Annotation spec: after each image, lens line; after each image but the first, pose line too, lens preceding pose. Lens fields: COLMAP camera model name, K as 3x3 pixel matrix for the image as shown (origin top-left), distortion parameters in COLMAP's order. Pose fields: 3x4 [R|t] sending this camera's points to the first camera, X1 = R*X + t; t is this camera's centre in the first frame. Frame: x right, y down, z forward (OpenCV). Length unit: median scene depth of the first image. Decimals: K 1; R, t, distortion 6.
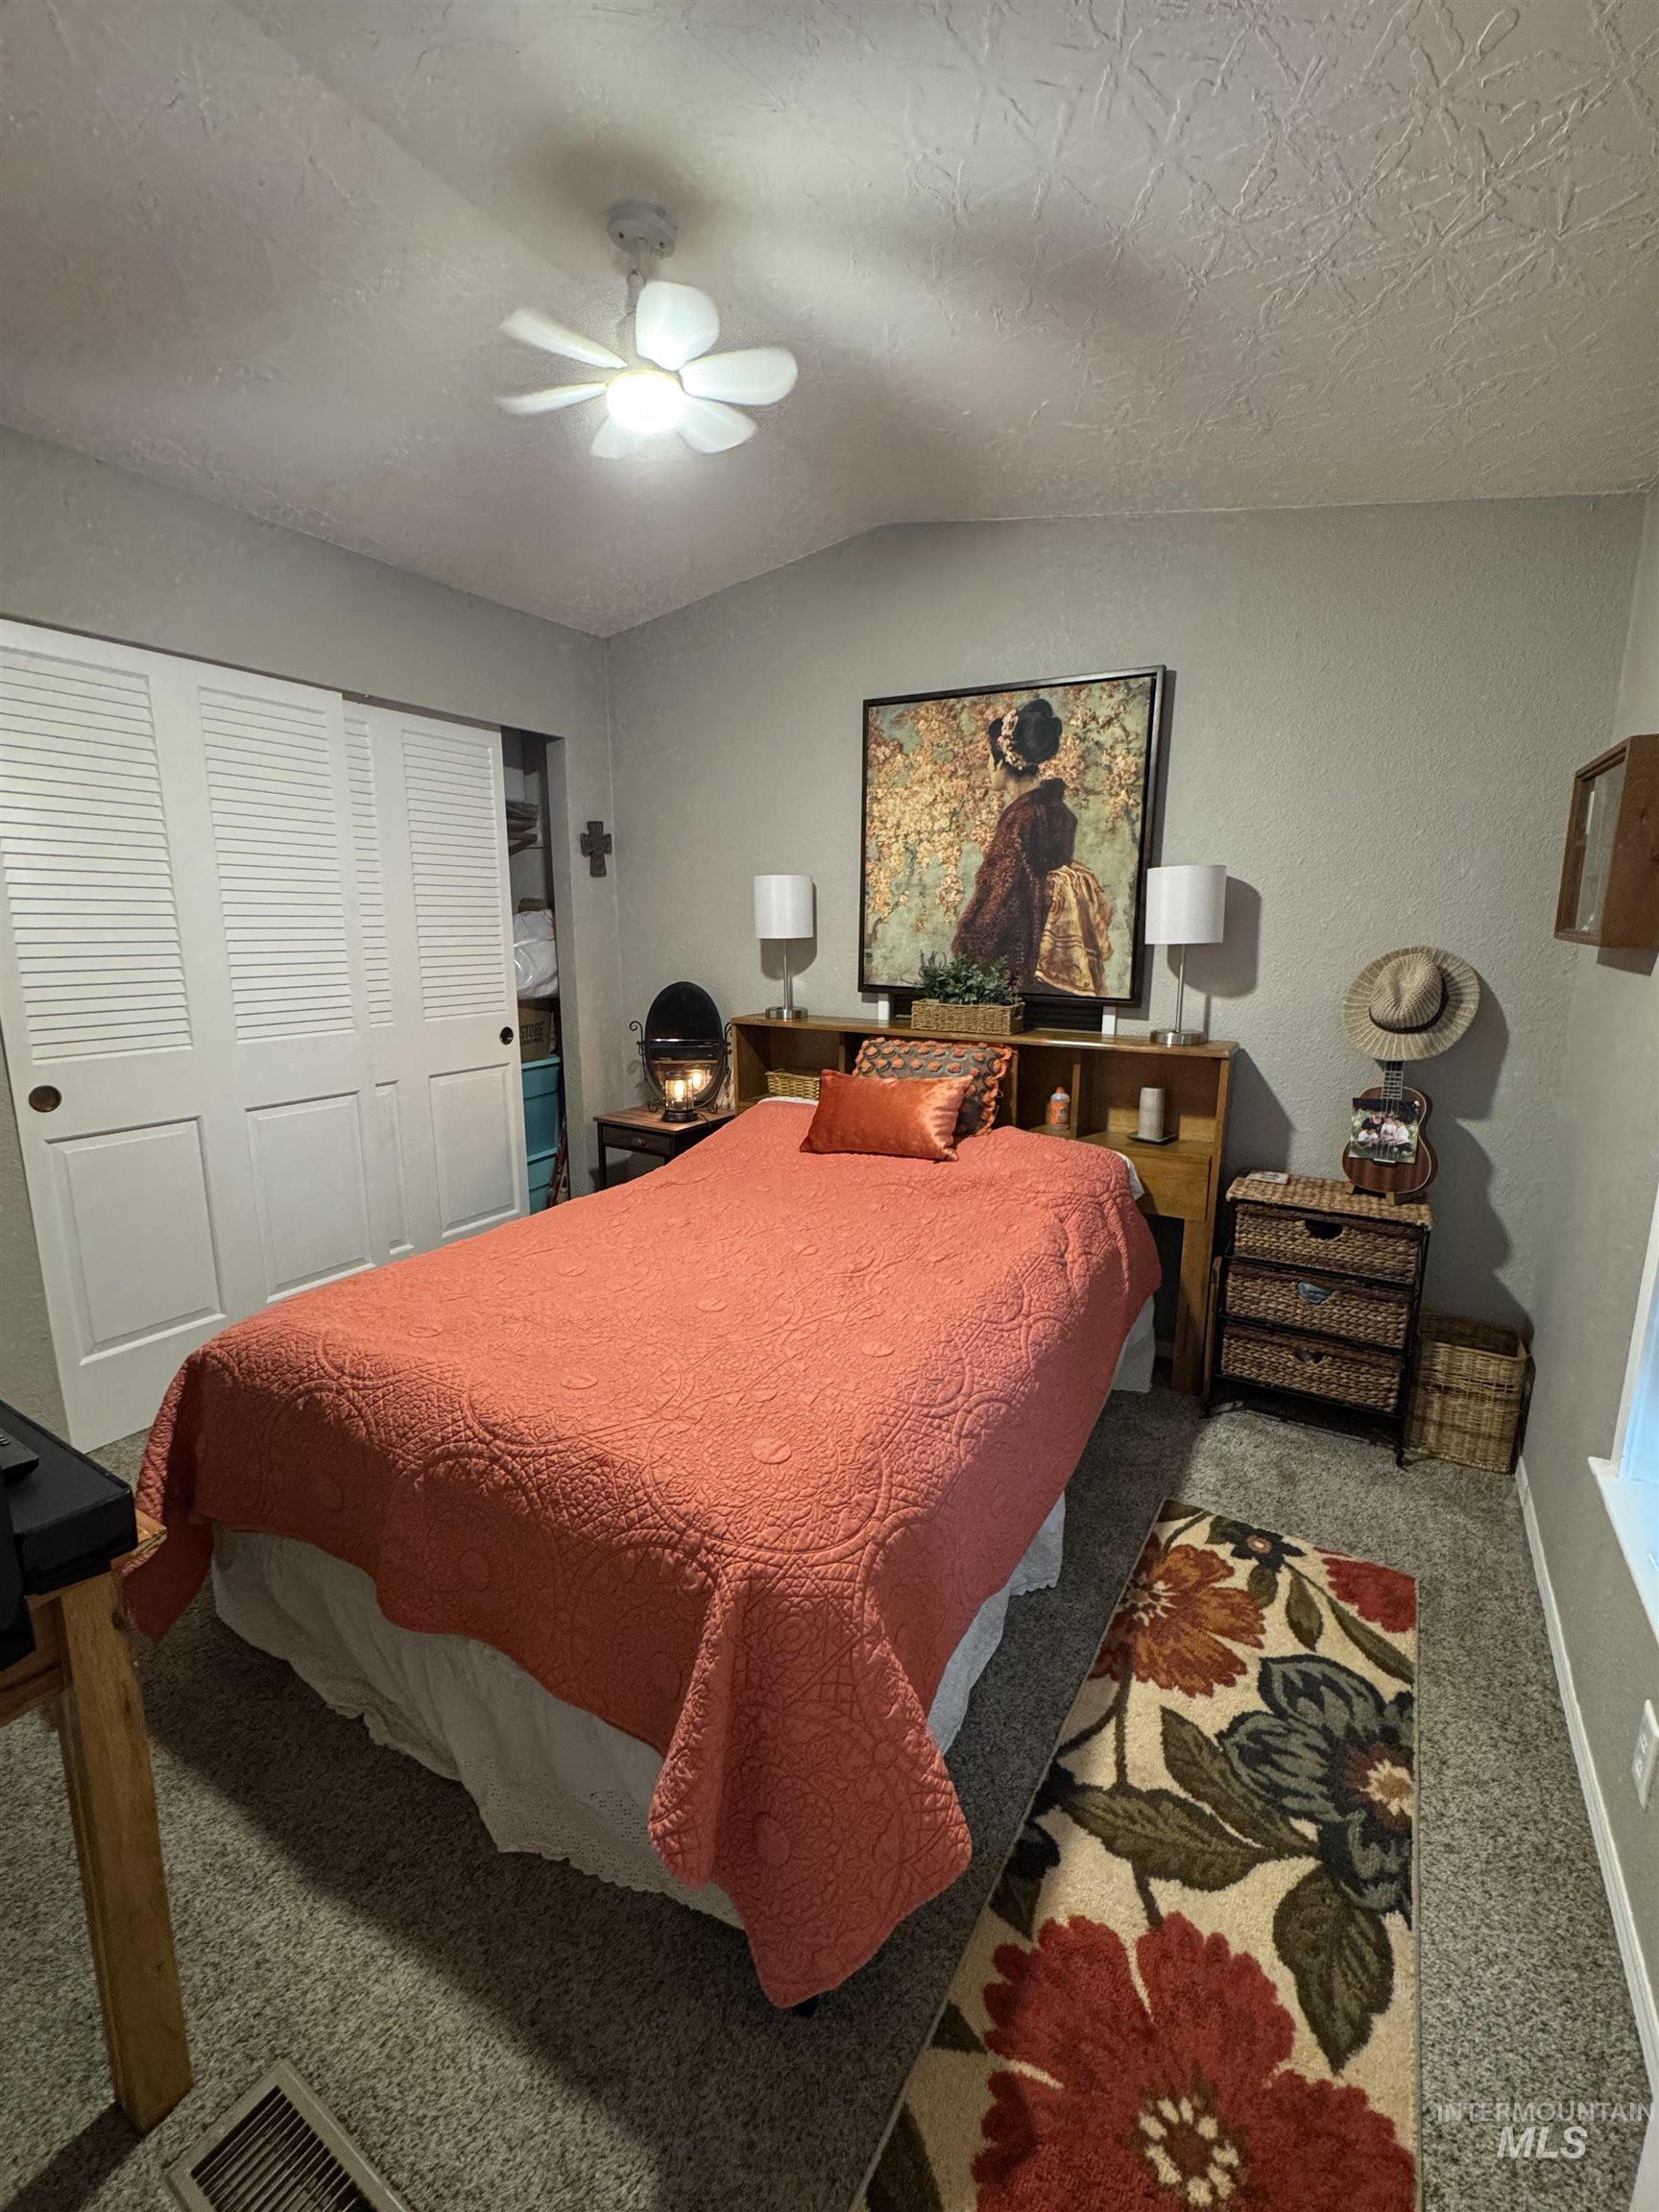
lens RADIAL K [[960.7, 0, 832.5], [0, 960.7, 1096.4], [0, 0, 1]] dist [-0.000705, 0.000241]
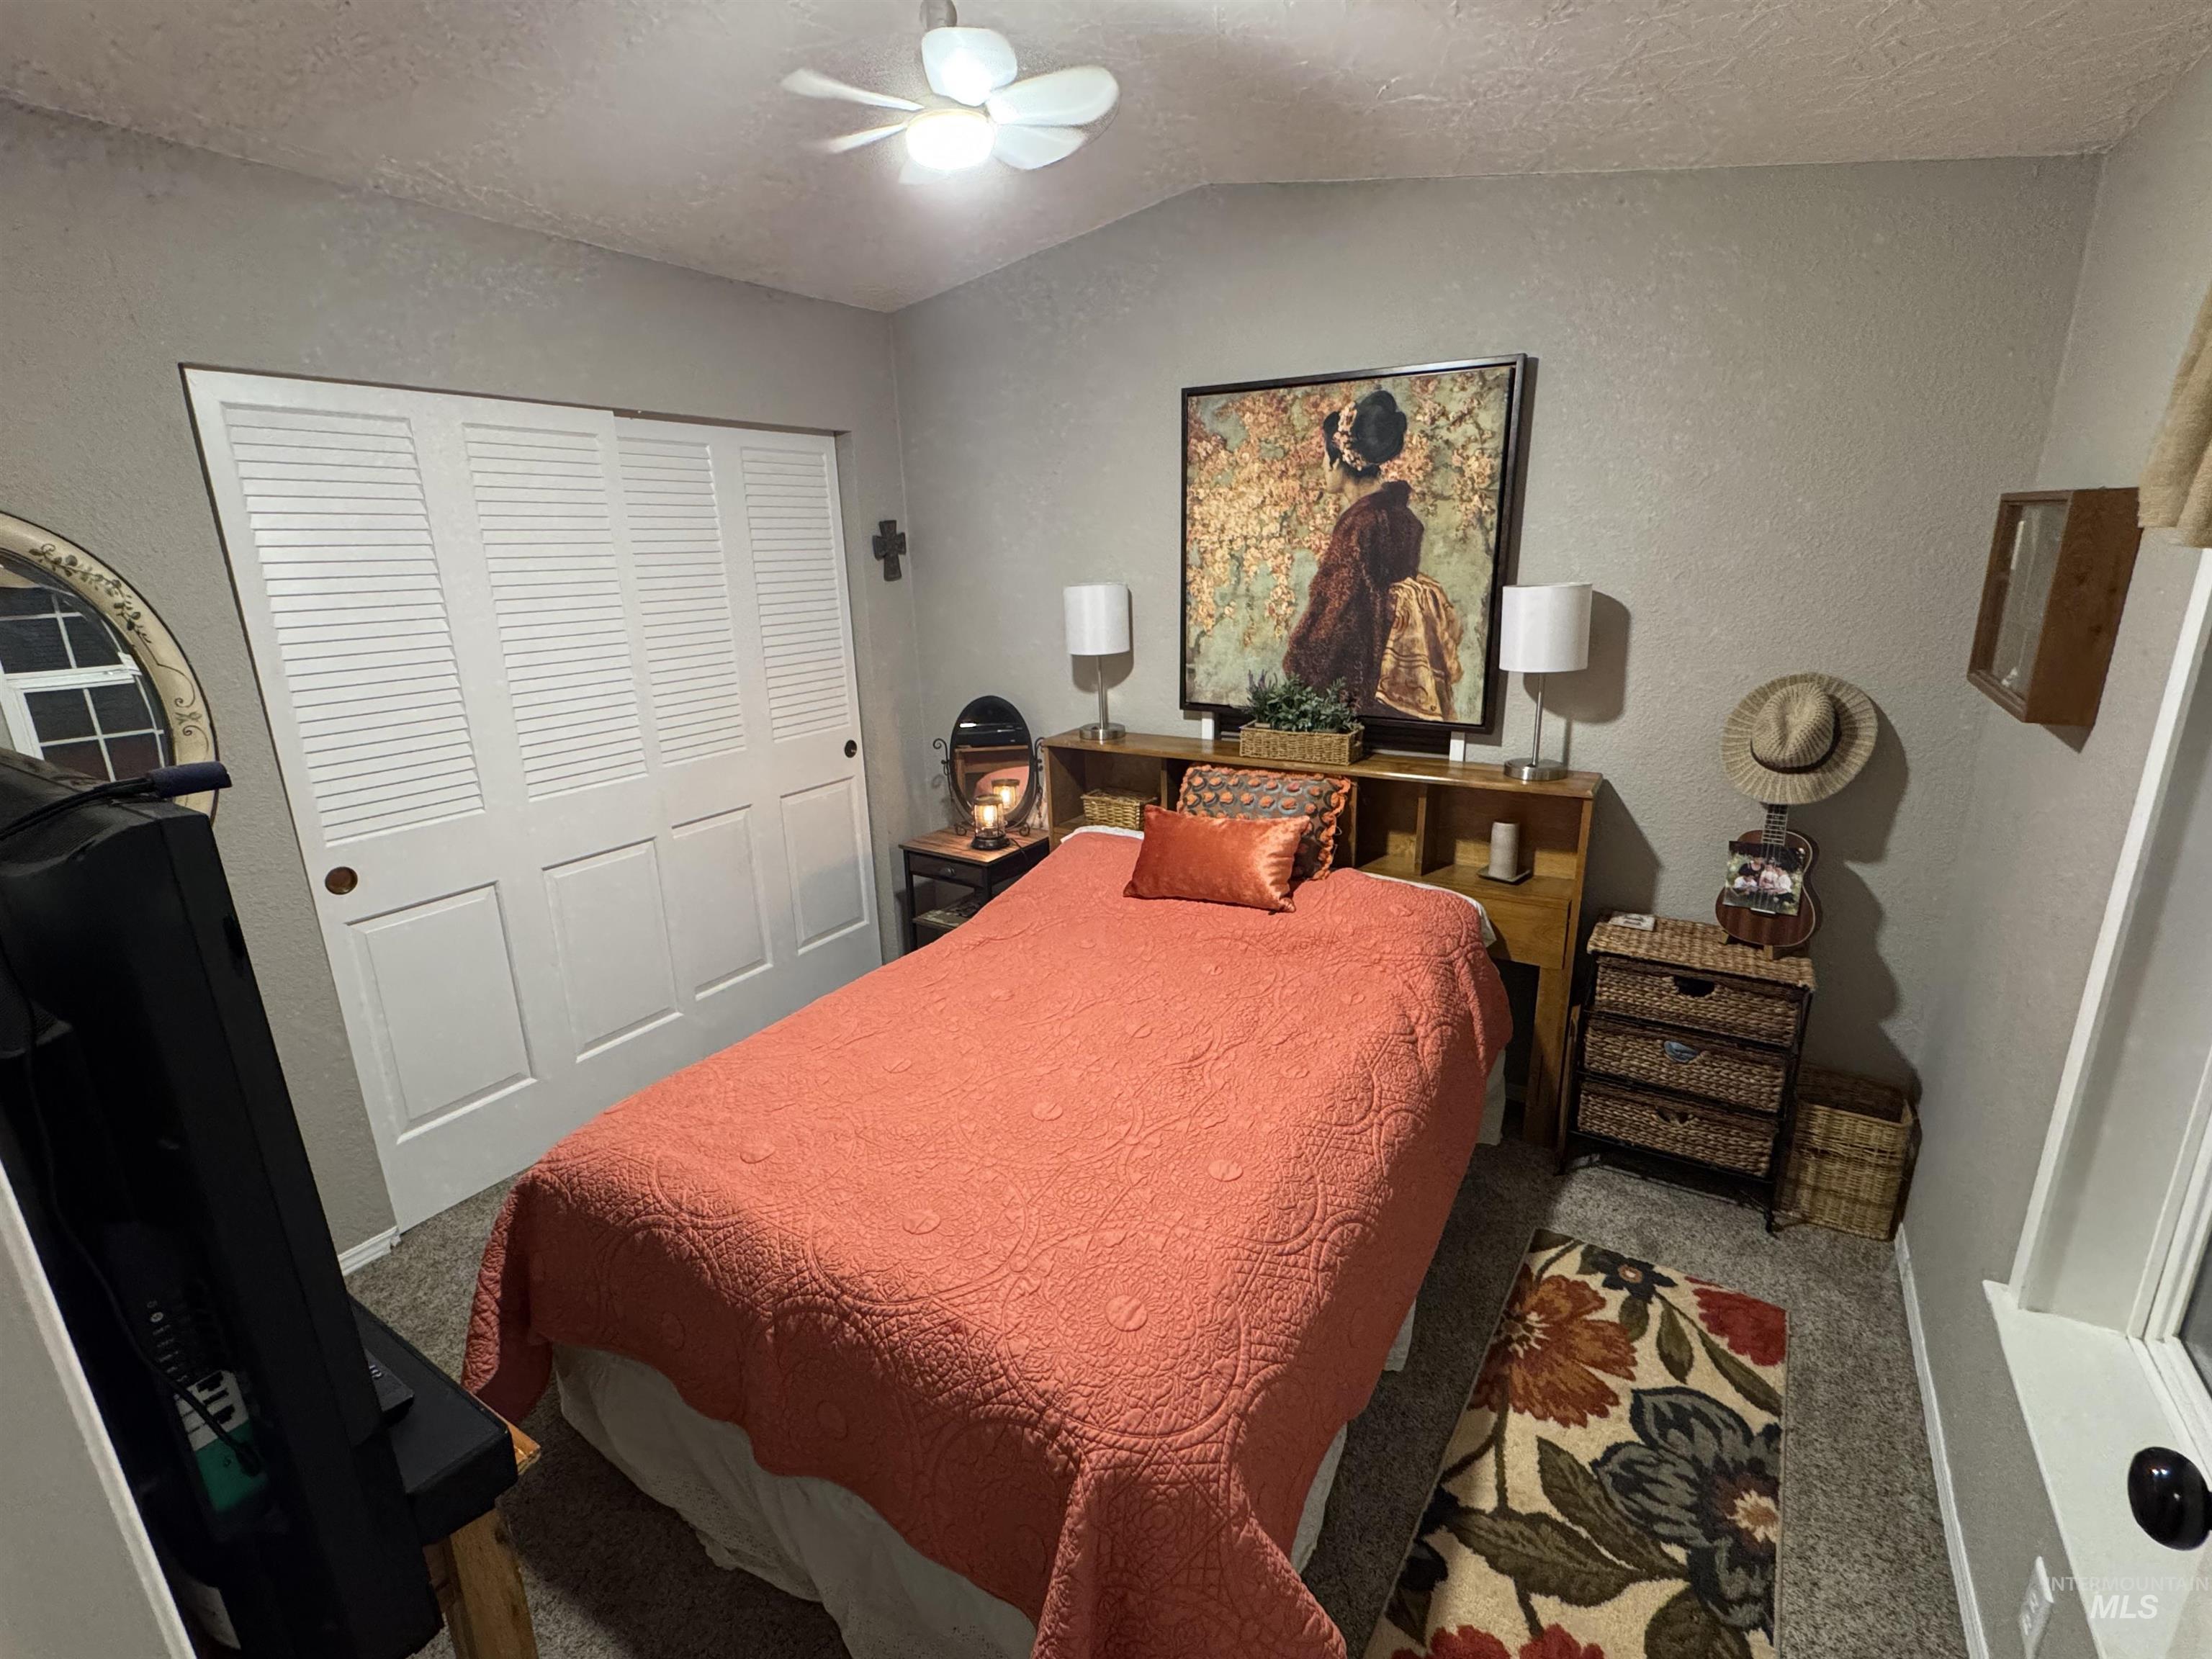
lens RADIAL K [[1038.7, 0, 1100.9], [0, 1038.7, 828.0], [0, 0, 1]] dist [-0.000217, -0.000563]
pose [[0.999181, -0.021122, -0.034520, -0.022119], [0.024067, 0.995894, 0.087269, -0.109794], [0.032535, -0.088028, 0.995587, -0.003783]]
